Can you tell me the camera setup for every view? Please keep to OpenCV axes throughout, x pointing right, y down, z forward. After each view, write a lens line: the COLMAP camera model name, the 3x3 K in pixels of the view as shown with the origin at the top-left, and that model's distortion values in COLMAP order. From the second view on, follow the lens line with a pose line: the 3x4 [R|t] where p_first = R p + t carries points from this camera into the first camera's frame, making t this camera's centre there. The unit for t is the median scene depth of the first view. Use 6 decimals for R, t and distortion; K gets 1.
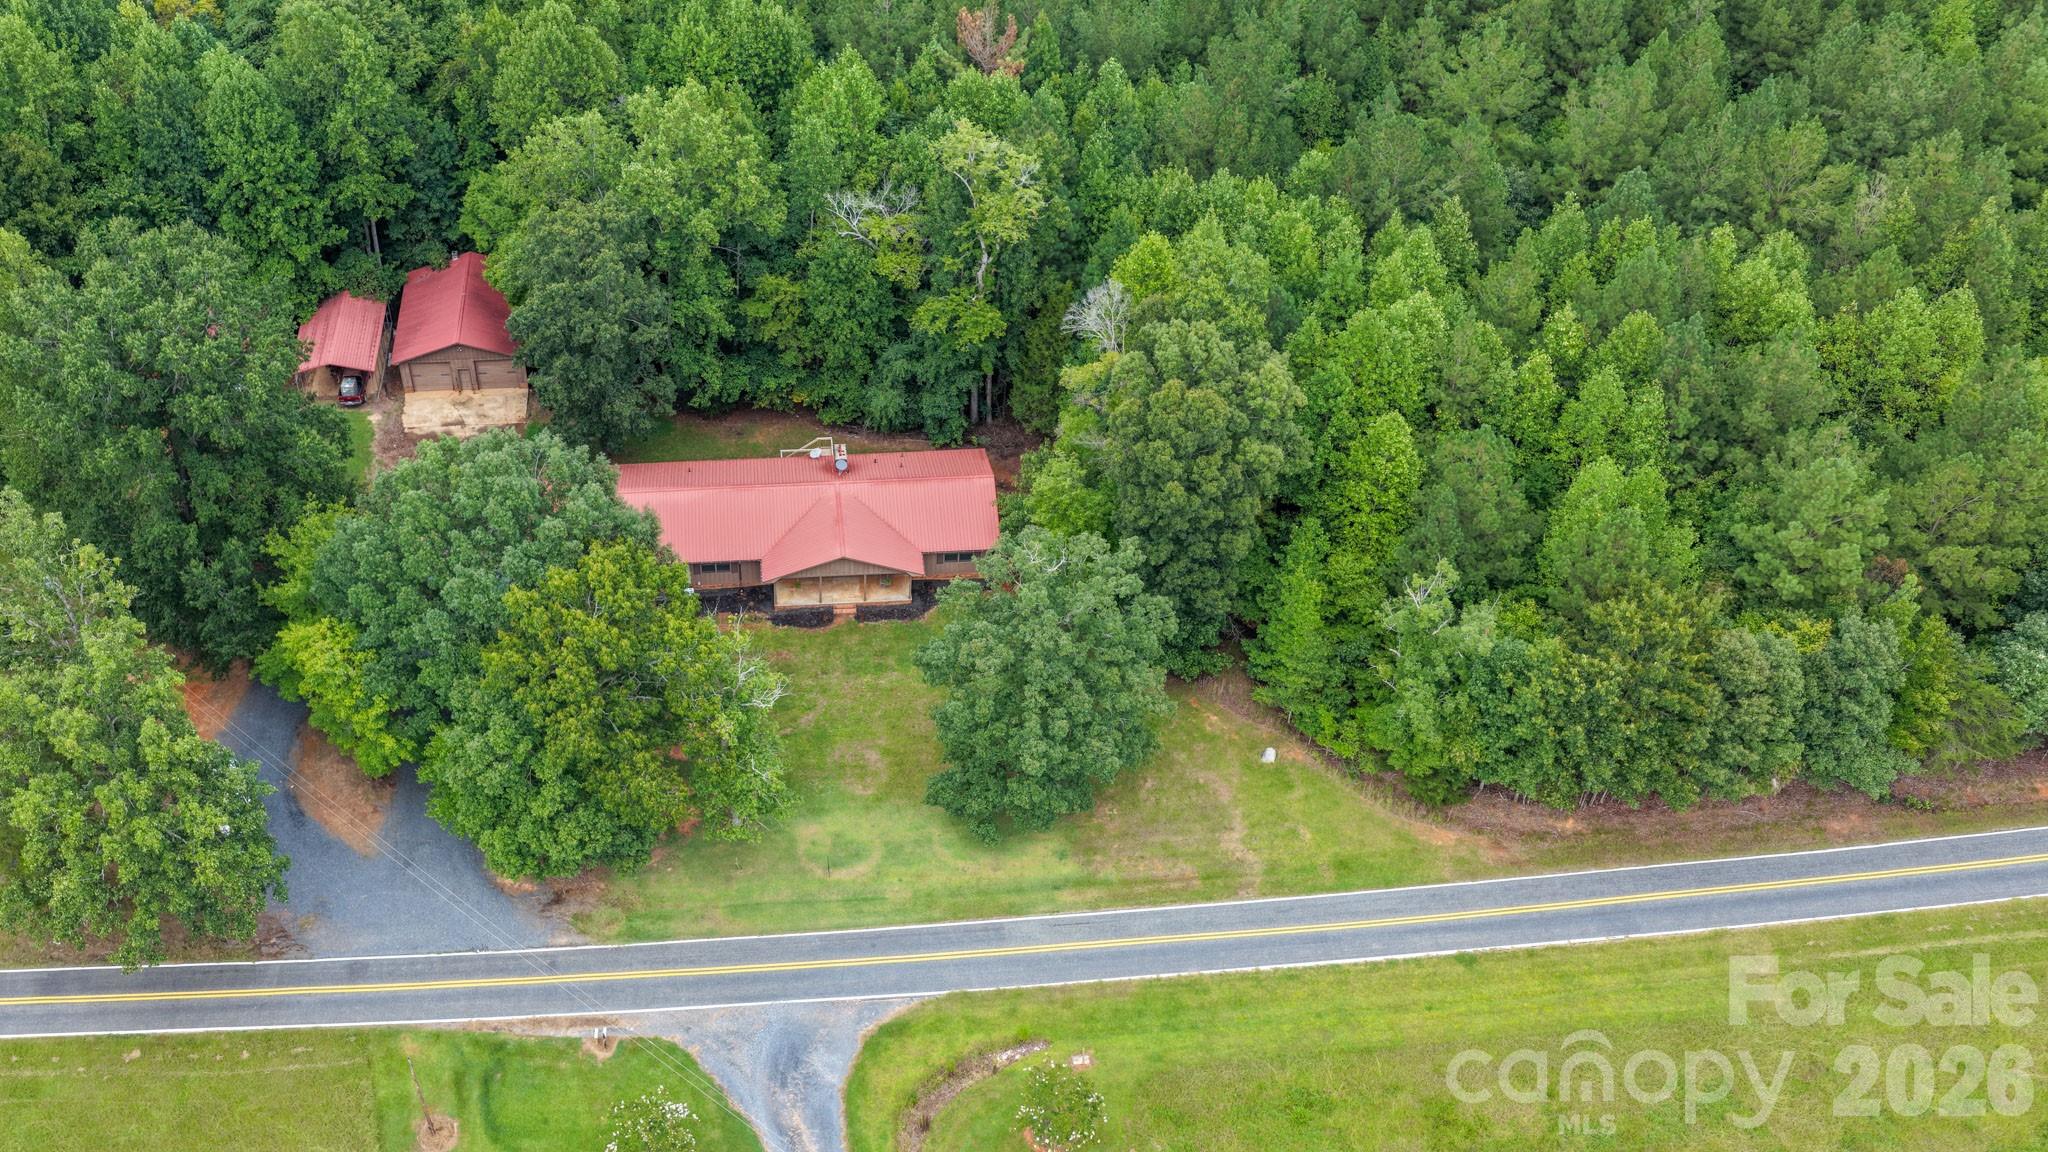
lens RADIAL K [[2036.6, 0, 839.8], [0, 2036.6, 634.3], [0, 0, 1]] dist [0.004887, -0.001968]
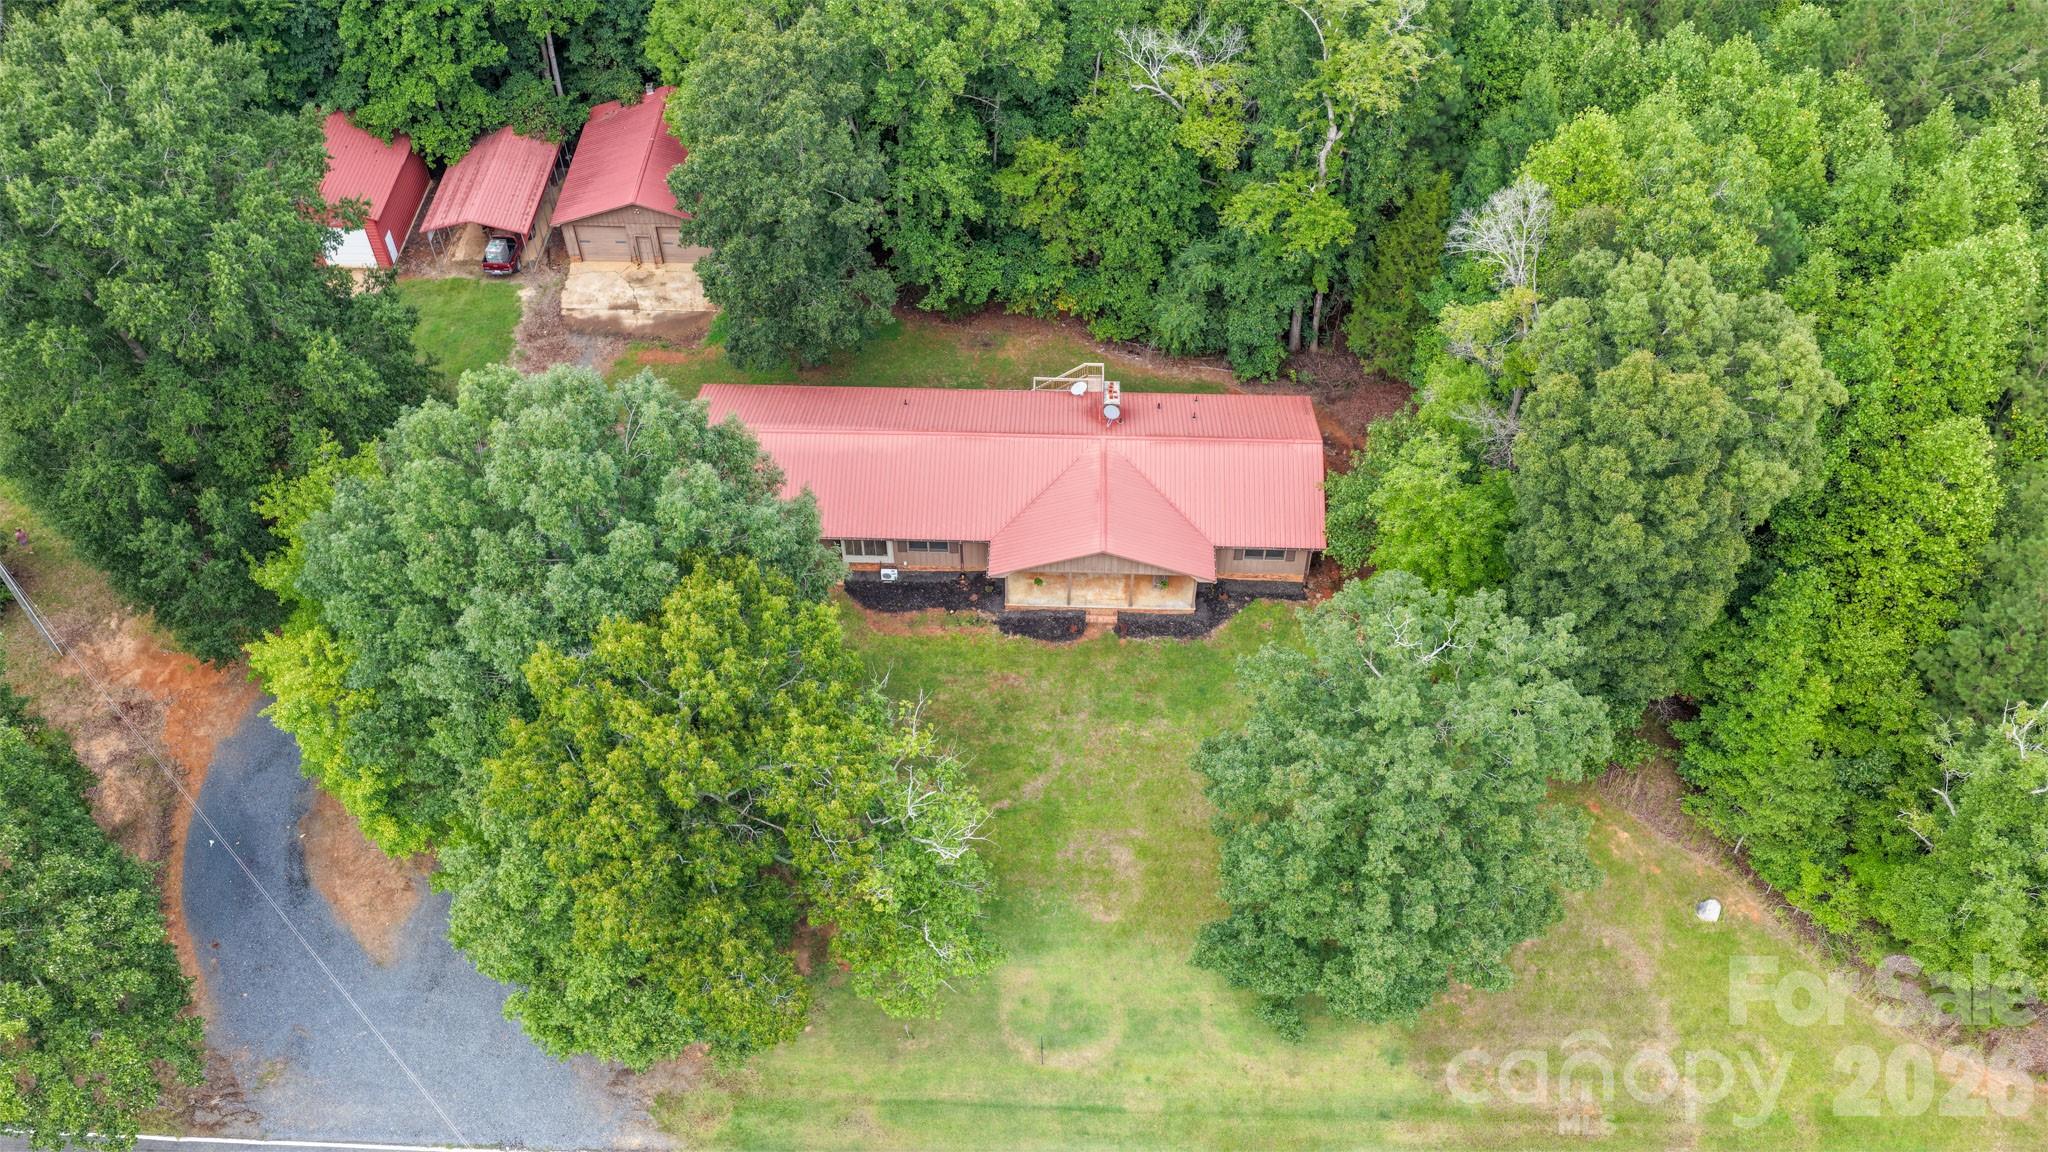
lens RADIAL K [[1709.4, 0, 1024.0], [0, 1709.4, 576.0], [0, 0, 1]] dist [-0.009151, 0.026967]
pose [[0.996018, 0.071272, -0.053552, 0.006567], [-0.066504, 0.994065, 0.086088, -0.076852], [0.059370, -0.082184, 0.994847, 0.396720]]
